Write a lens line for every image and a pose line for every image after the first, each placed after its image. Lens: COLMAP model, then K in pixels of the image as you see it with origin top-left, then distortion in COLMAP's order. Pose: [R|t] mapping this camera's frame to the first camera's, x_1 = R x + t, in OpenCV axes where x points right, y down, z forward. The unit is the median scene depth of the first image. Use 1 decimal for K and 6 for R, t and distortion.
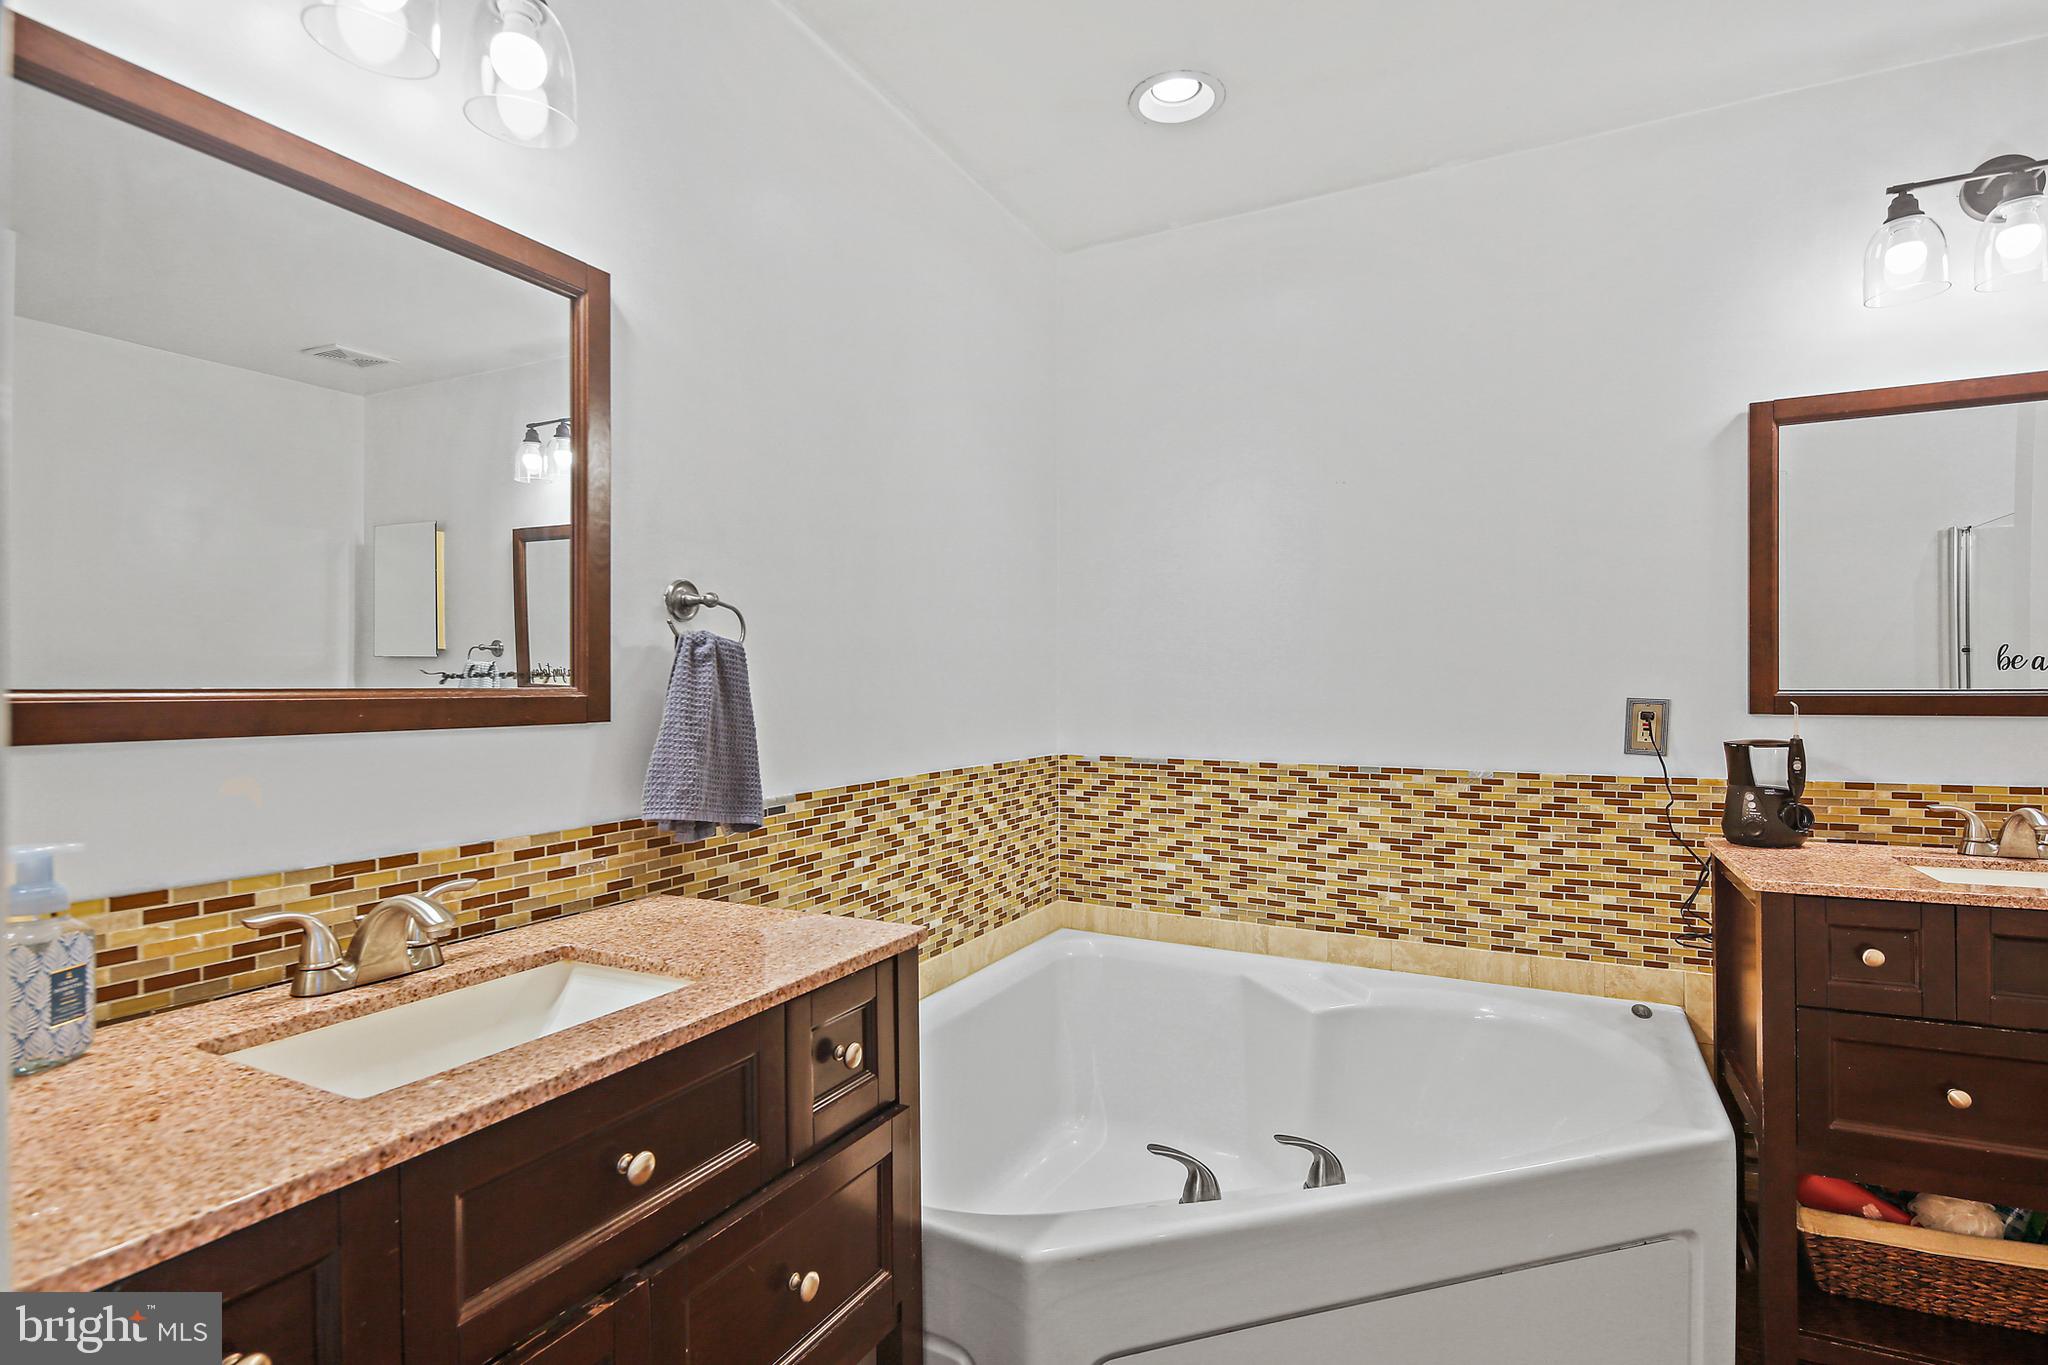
lens RADIAL K [[998.6, 0, 1022.7], [0, 998.6, 687.6], [0, 0, 1]] dist [0.001594, -0.001639]
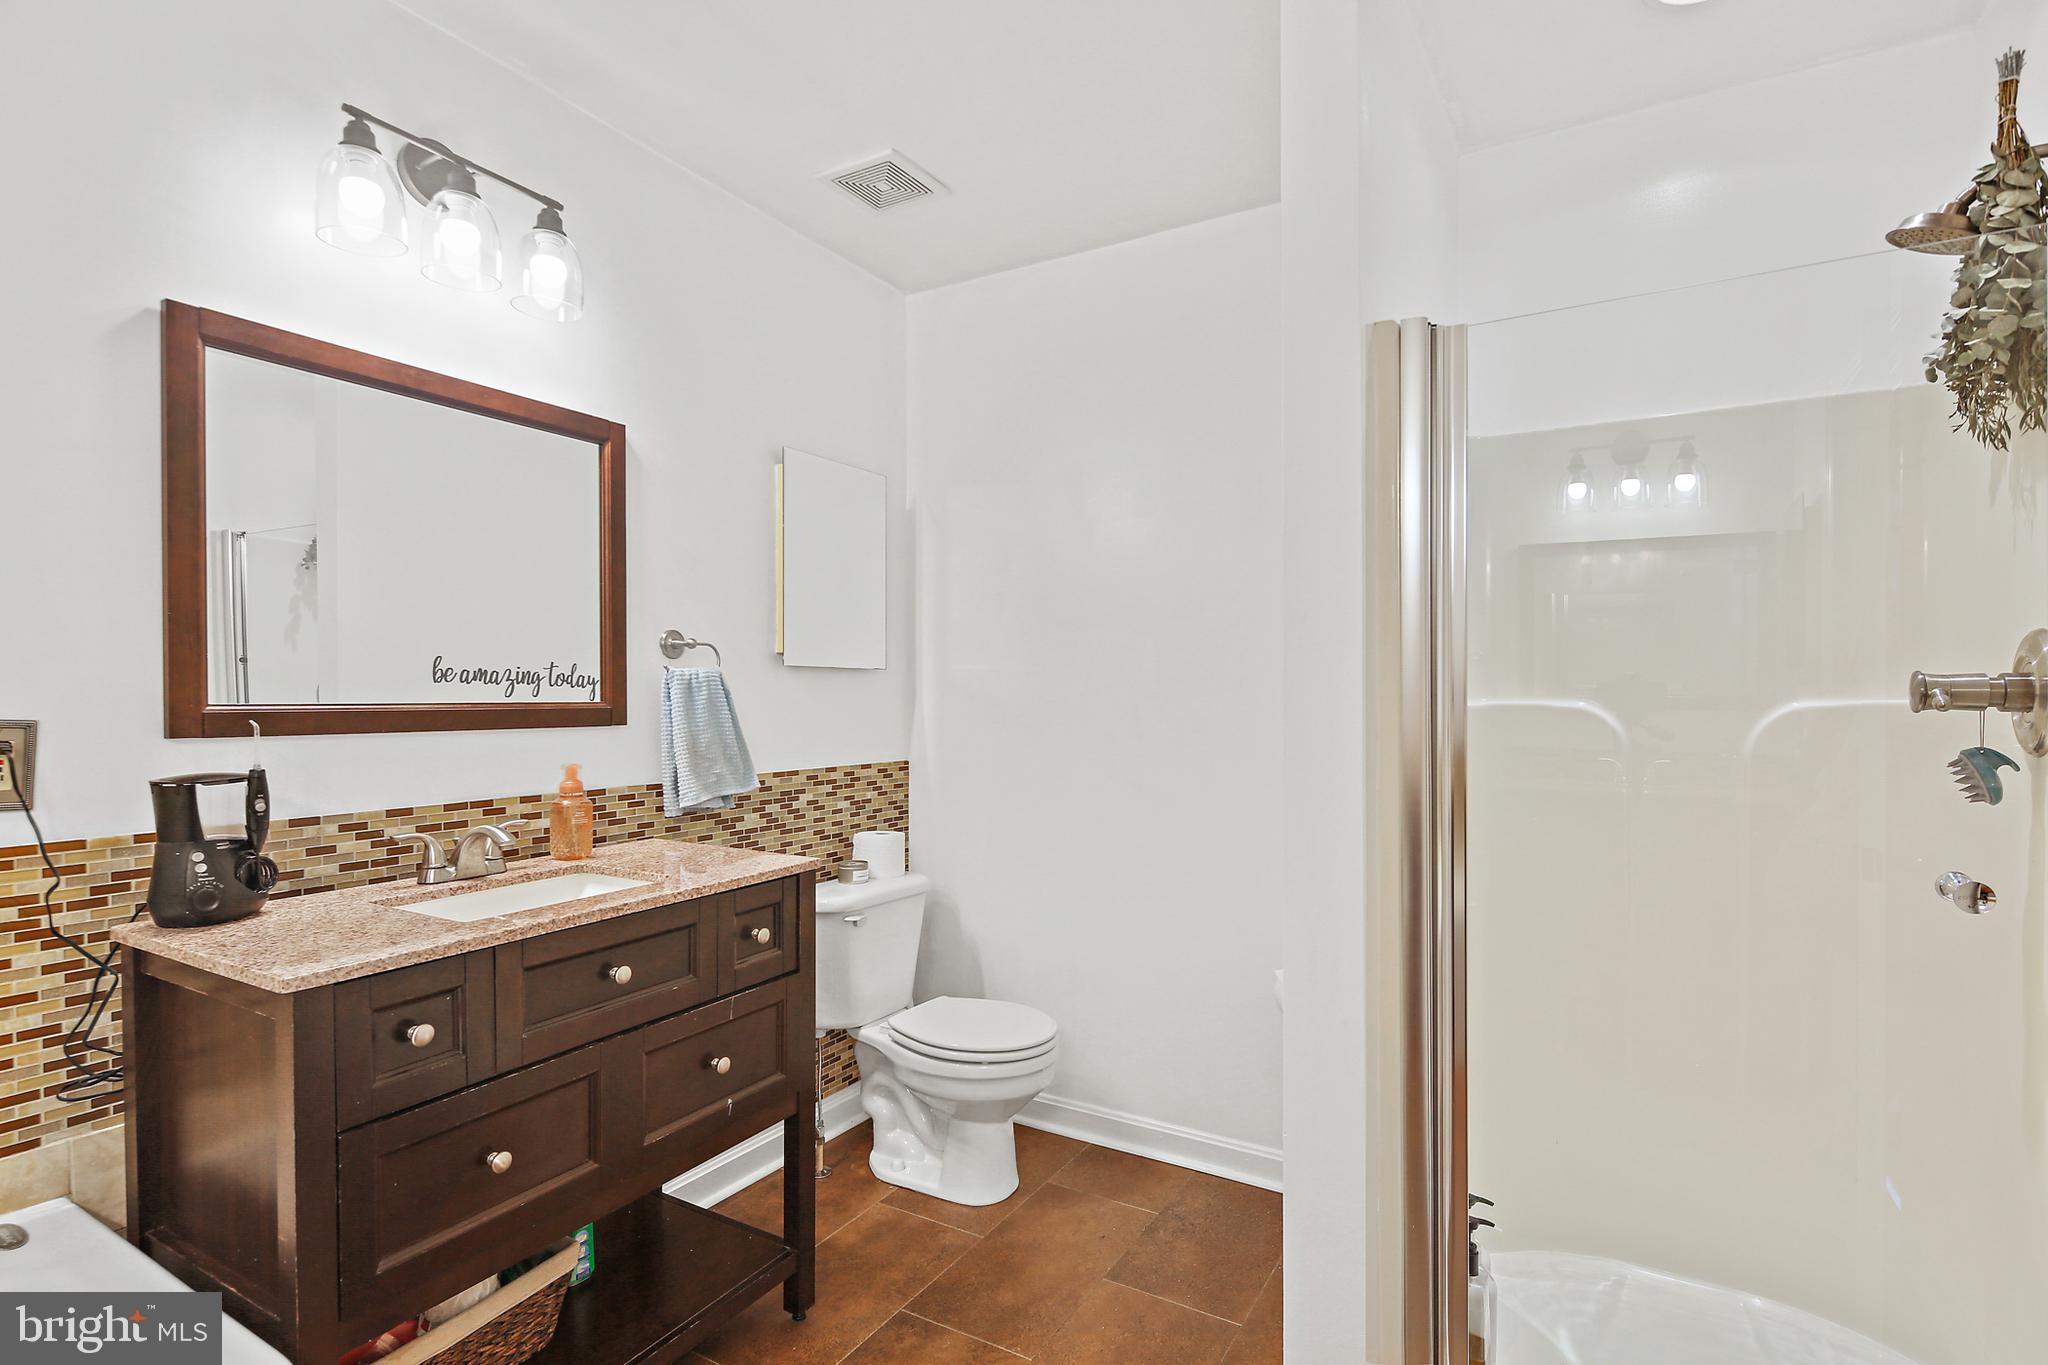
lens RADIAL K [[1007.6, 0, 1019.9], [0, 1007.6, 708.7], [0, 0, 1]] dist [0.003254, -0.000862]
pose [[0.058680, -0.008502, 0.998241, 0.050631], [-0.002060, 0.999961, 0.008637, -0.002296], [-0.998275, -0.002563, 0.058660, 0.370245]]
